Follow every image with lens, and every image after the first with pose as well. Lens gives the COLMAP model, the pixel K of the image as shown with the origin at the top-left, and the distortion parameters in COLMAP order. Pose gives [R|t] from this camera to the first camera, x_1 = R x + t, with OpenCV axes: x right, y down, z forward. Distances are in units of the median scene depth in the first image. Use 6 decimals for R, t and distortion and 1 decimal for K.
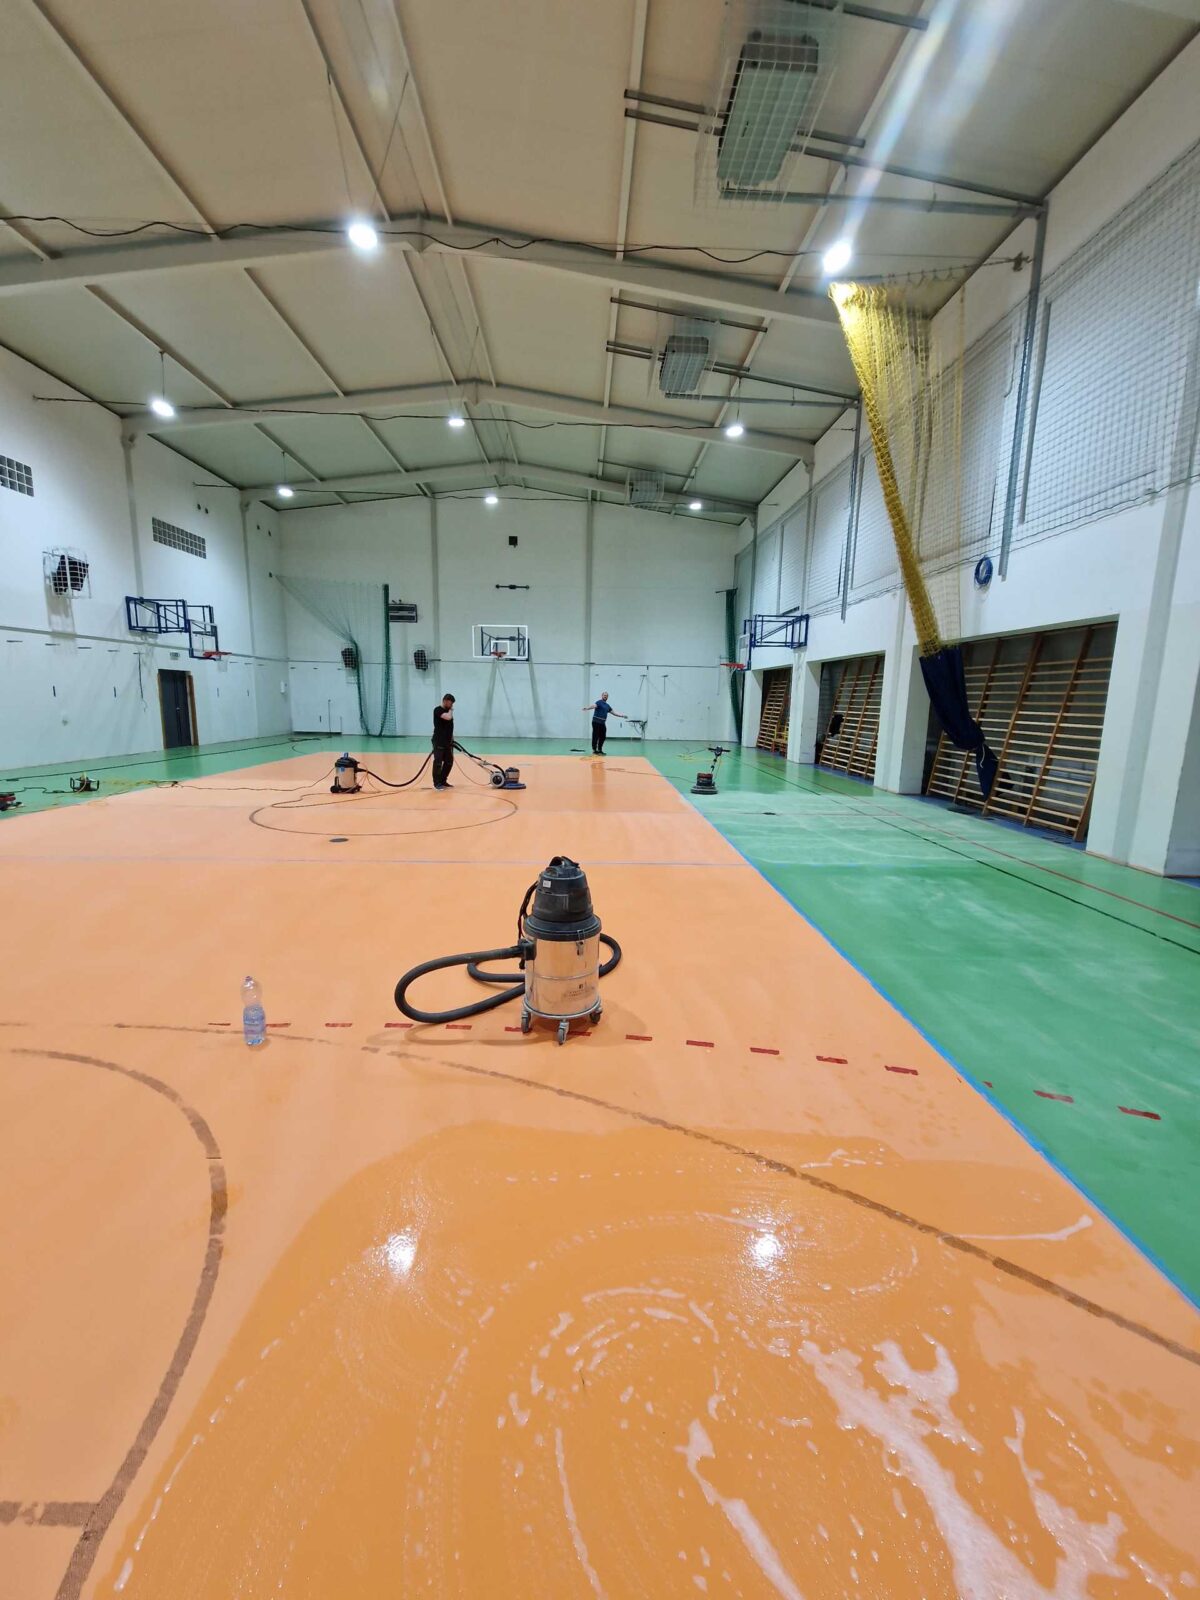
lens RADIAL K [[647.4, 0, 607.8], [0, 647.4, 803.1], [0, 0, 1]] dist [0.012771, -0.006751]
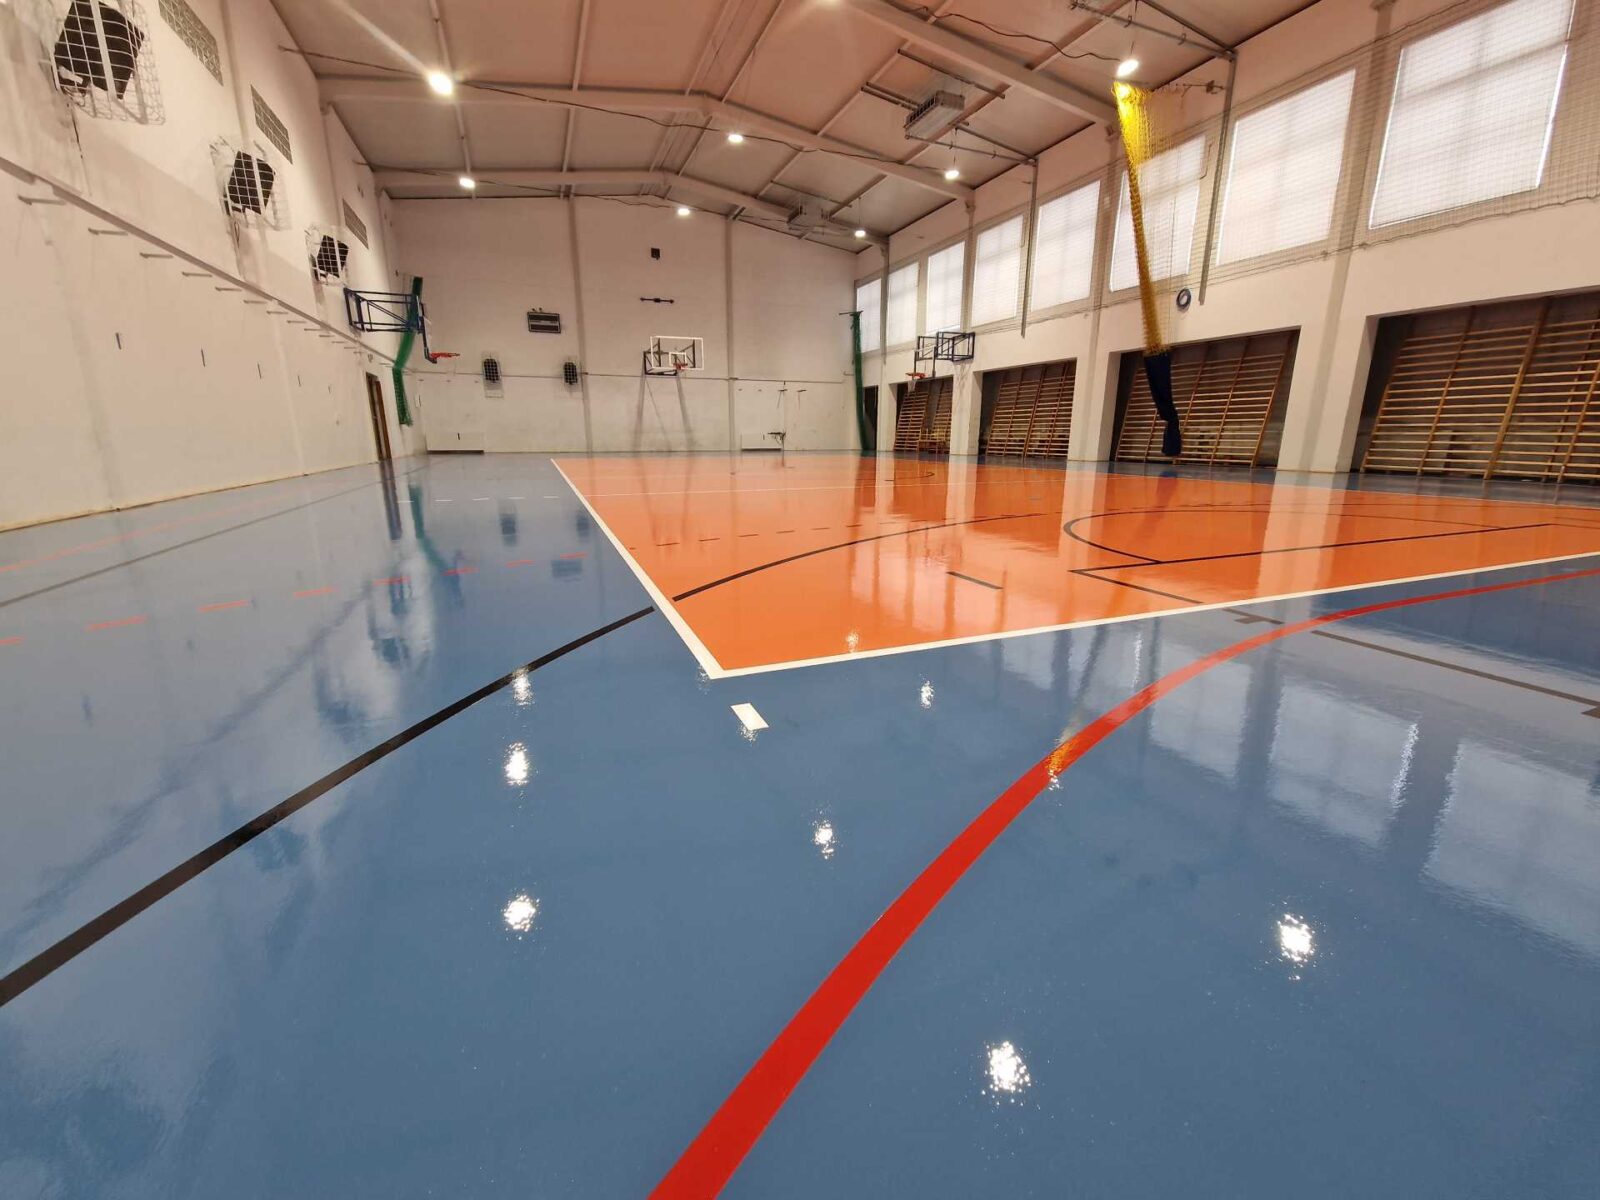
lens RADIAL K [[647.4, 0, 803.6], [0, 647.4, 593.0], [0, 0, 1]] dist [0.012771, -0.006751]
pose [[0.939256, -0.100466, 0.328185, -0.475726], [0.073412, 0.992877, 0.093843, 0.067051], [-0.335275, -0.064049, 0.939941, -0.096733]]
